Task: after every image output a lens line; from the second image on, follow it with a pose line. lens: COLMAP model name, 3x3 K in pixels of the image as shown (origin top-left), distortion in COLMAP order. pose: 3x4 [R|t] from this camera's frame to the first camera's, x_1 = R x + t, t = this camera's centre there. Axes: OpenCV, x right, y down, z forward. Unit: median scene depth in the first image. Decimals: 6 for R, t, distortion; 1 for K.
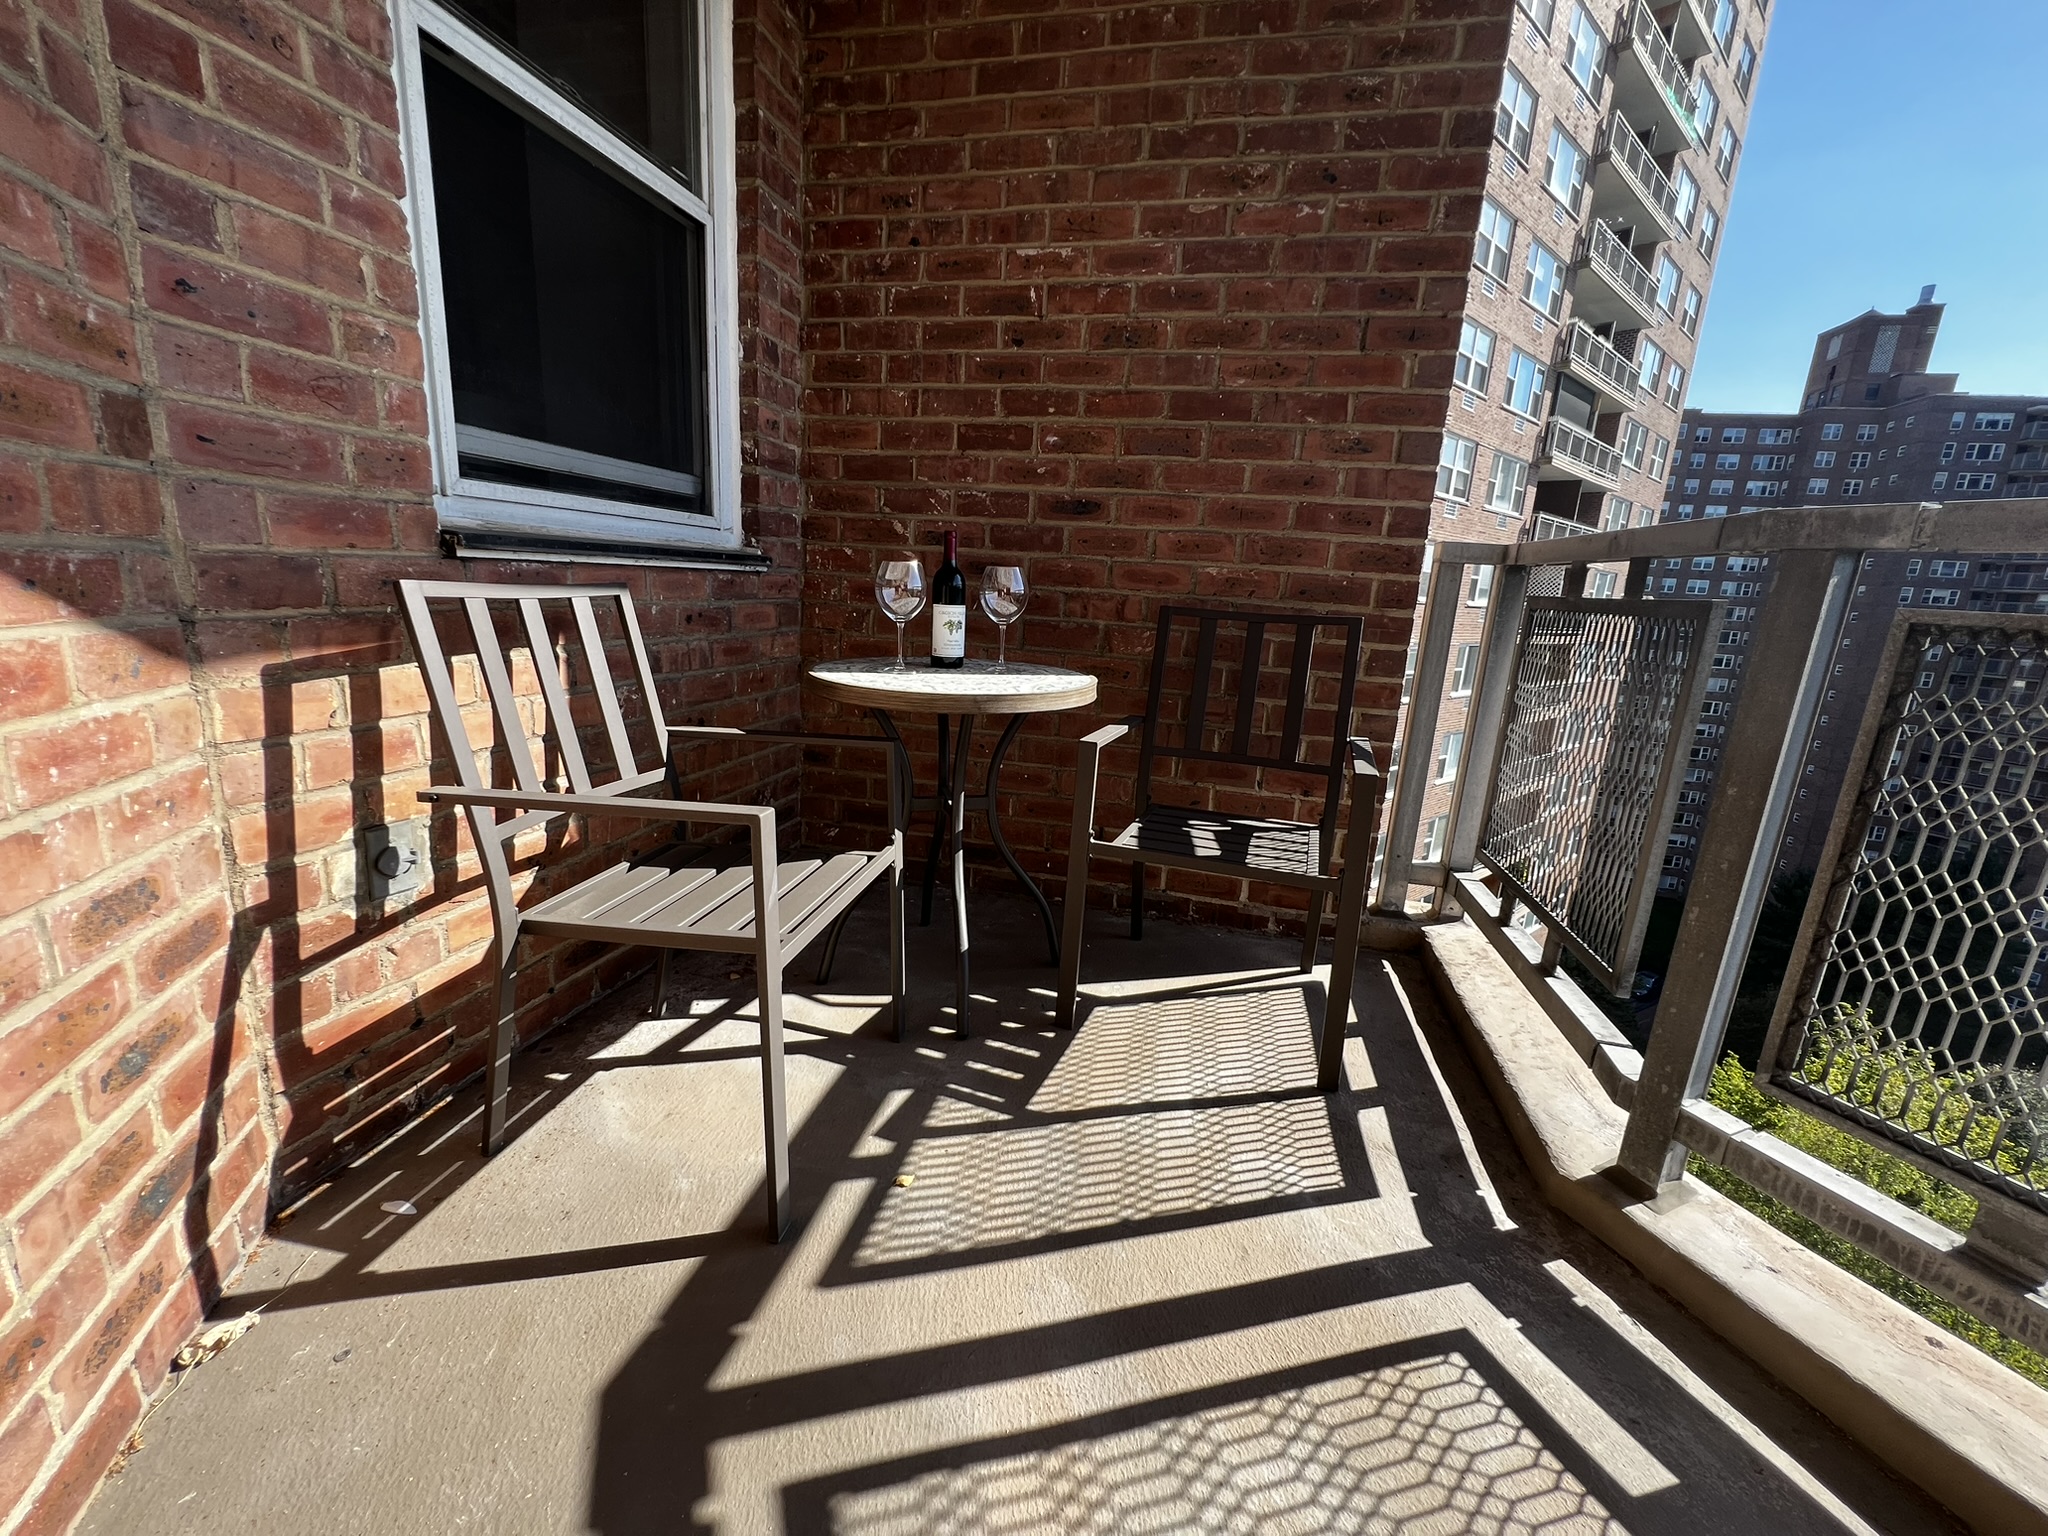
lens RADIAL K [[824.9, 0, 1024.0], [0, 824.9, 768.0], [0, 0, 1]] dist [0.000664, 0.000079]
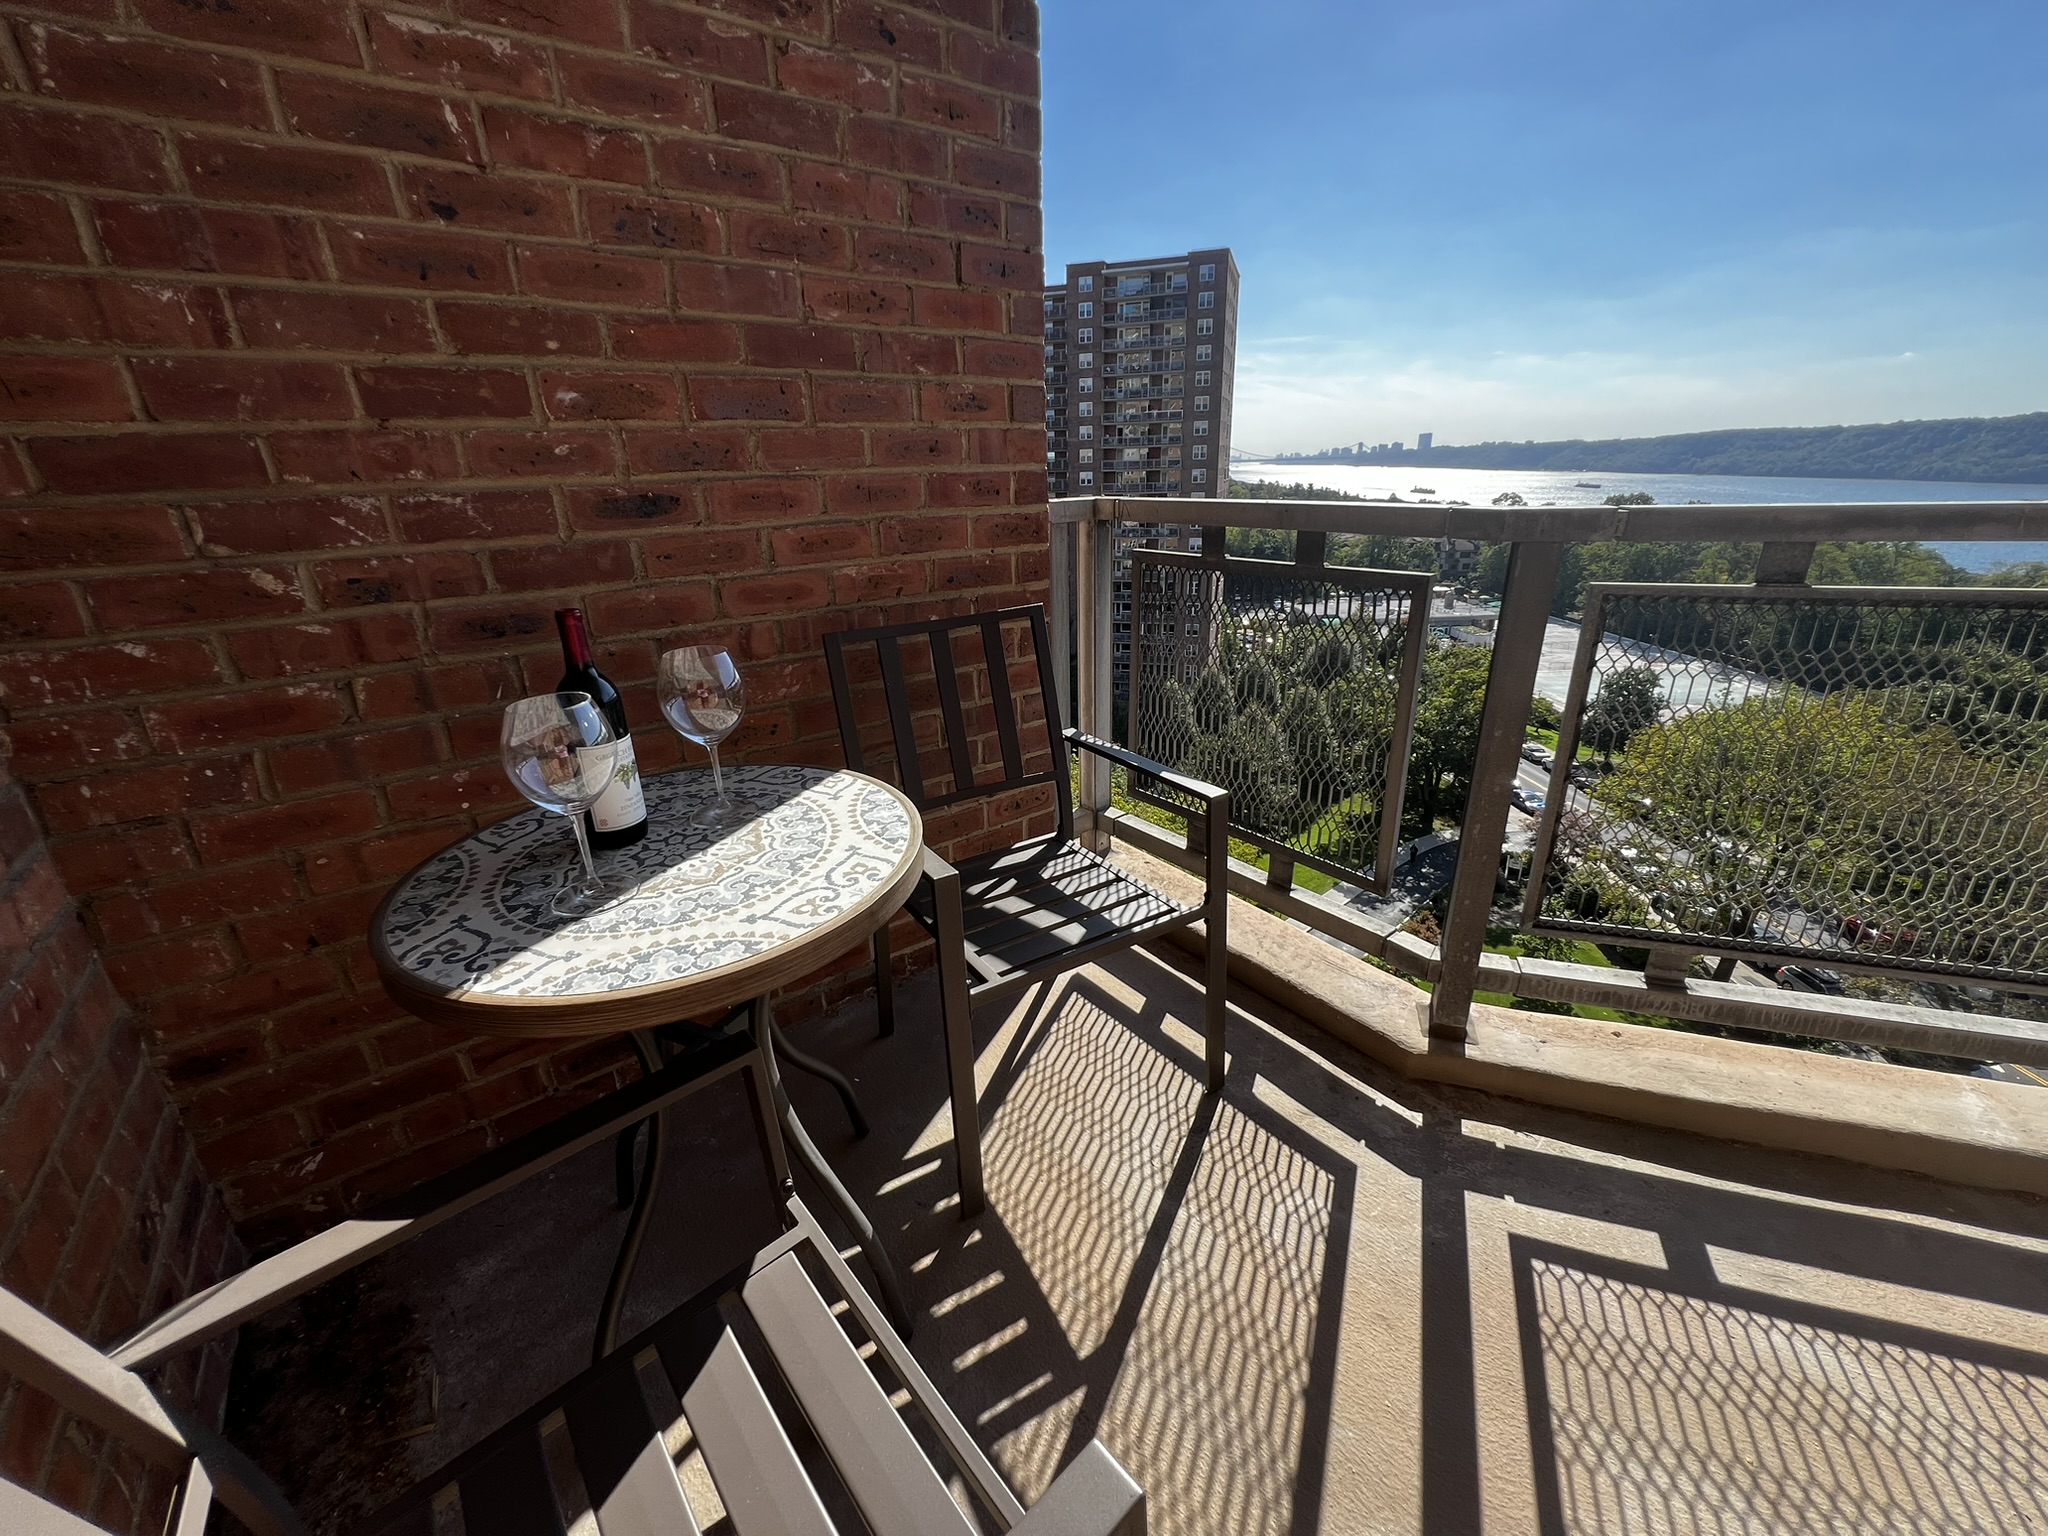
lens RADIAL K [[824.9, 0, 1024.0], [0, 824.9, 768.0], [0, 0, 1]] dist [0.000664, 0.000079]
pose [[0.634559, -0.342228, 0.692975, -0.275048], [0.238746, 0.939567, 0.245388, -0.225052], [-0.735075, 0.009732, 0.677916, 0.375203]]
